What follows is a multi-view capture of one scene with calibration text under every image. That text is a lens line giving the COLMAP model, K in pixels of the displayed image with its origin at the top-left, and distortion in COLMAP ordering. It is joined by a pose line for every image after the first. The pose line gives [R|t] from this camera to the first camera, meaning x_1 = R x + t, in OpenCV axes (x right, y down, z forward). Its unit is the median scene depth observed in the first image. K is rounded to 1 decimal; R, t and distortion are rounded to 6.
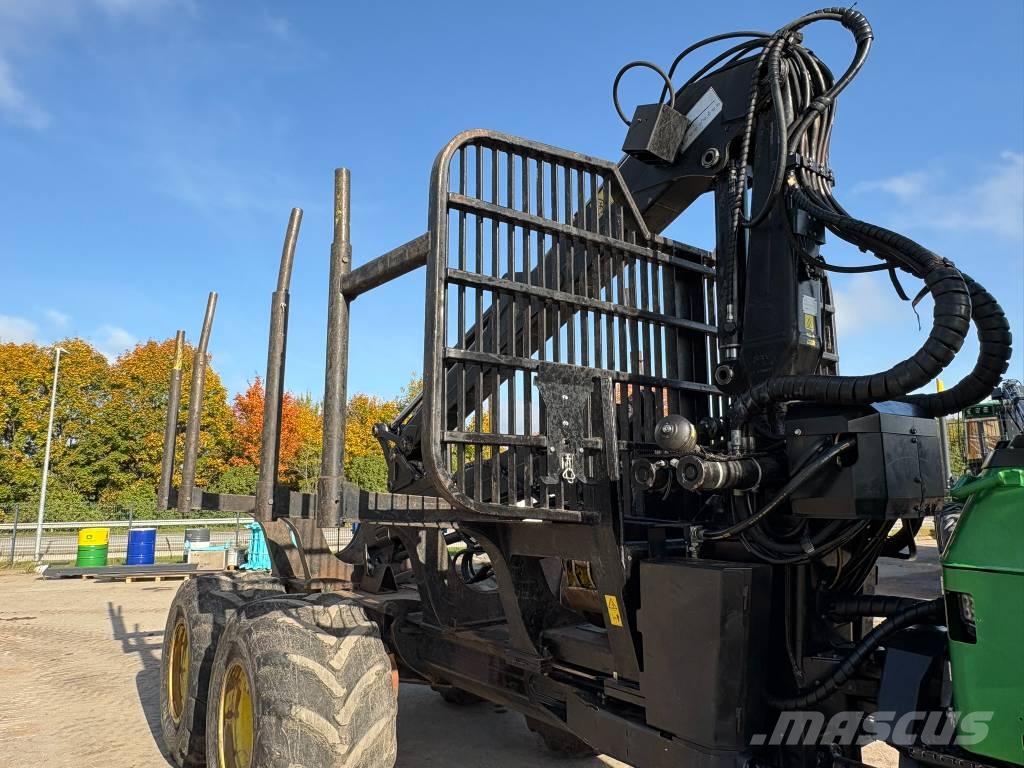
lens RADIAL K [[696.7, 0, 512.0], [0, 696.7, 384.0], [0, 0, 1]] dist [0.006678, 0.002279]
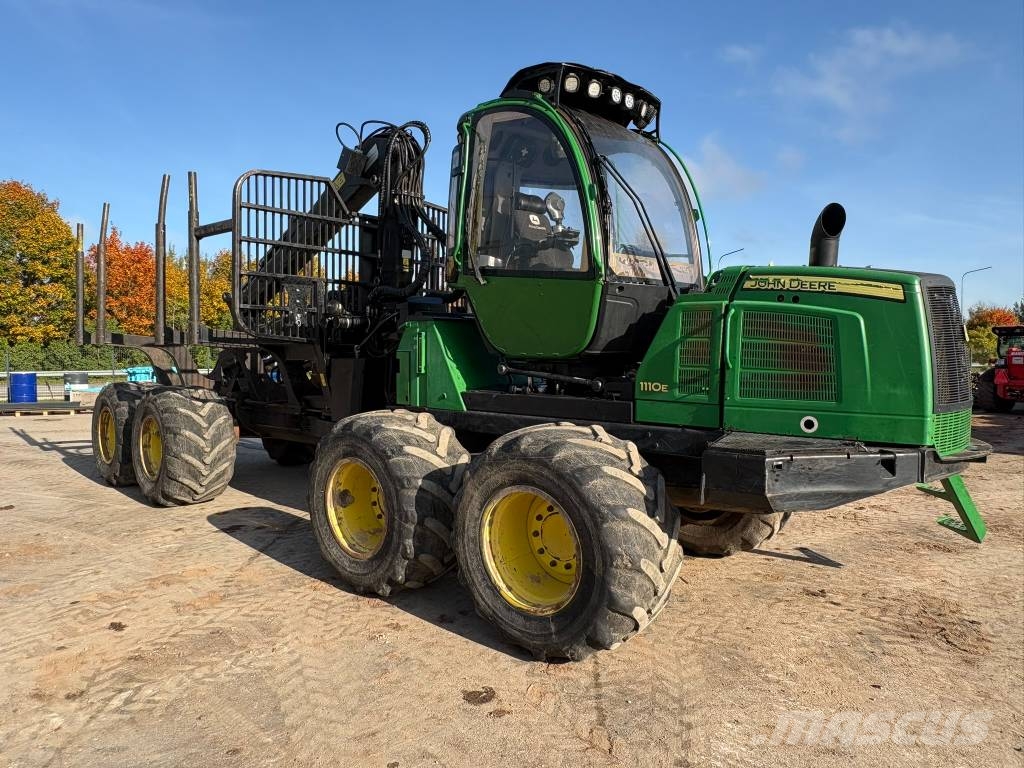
lens RADIAL K [[669.3, 0, 512.0], [0, 669.3, 384.0], [0, 0, 1]] dist [0.008194, 0.001219]
pose [[0.983399, 0.003270, 0.181424, 0.287274], [-0.039679, 0.979514, 0.197428, -0.112030], [-0.177062, -0.201349, 0.963383, -1.052480]]
